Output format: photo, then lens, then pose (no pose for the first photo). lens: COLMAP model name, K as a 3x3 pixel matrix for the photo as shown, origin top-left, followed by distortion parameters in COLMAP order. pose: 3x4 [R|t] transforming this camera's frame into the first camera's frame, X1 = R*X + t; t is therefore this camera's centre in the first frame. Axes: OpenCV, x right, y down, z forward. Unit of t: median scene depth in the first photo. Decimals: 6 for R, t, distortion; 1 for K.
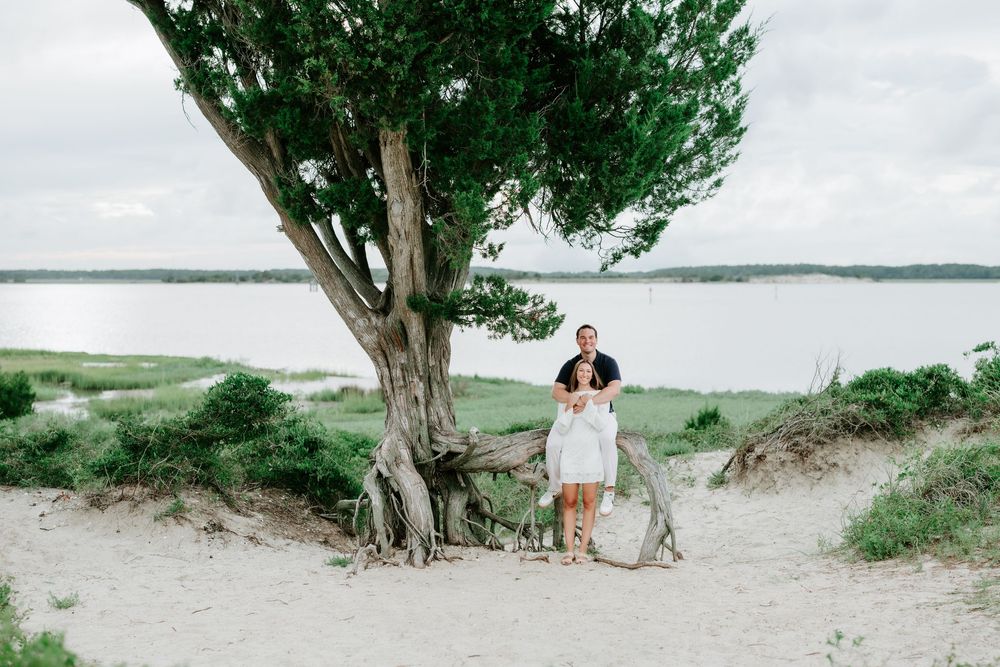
lens RADIAL K [[1544.4, 0, 500.0], [0, 1544.4, 333.5], [0, 0, 1]] dist [-0.015725, -0.020537]
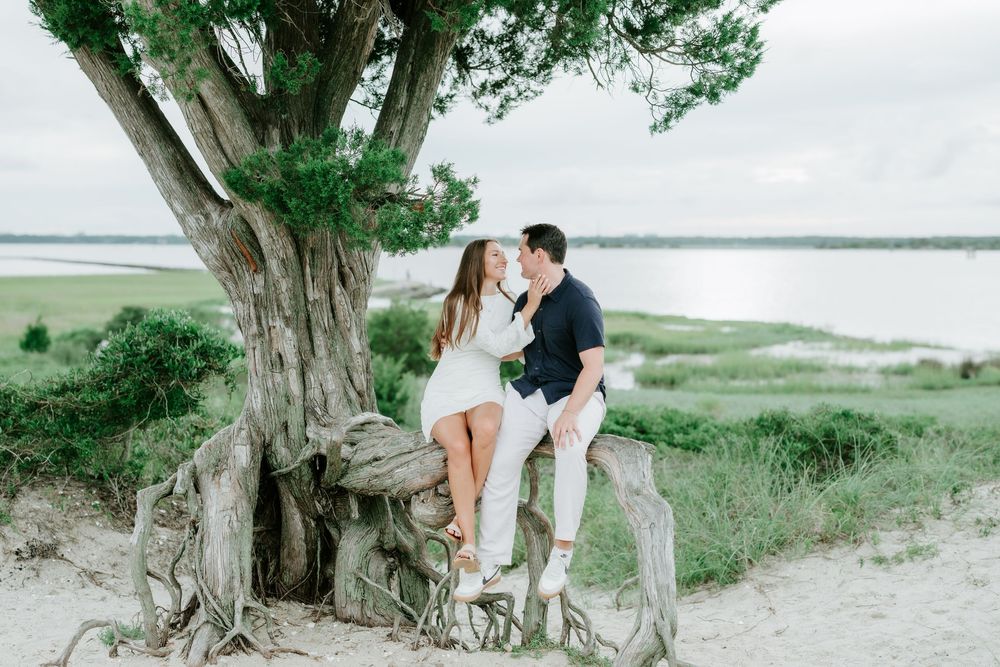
lens RADIAL K [[1544.4, 0, 500.0], [0, 1544.4, 333.5], [0, 0, 1]] dist [-0.015725, -0.020537]
pose [[0.905345, 0.027222, -0.423804, 0.253596], [-0.019009, 0.999541, 0.023595, 0.018345], [0.424251, -0.013305, 0.905447, 0.514847]]
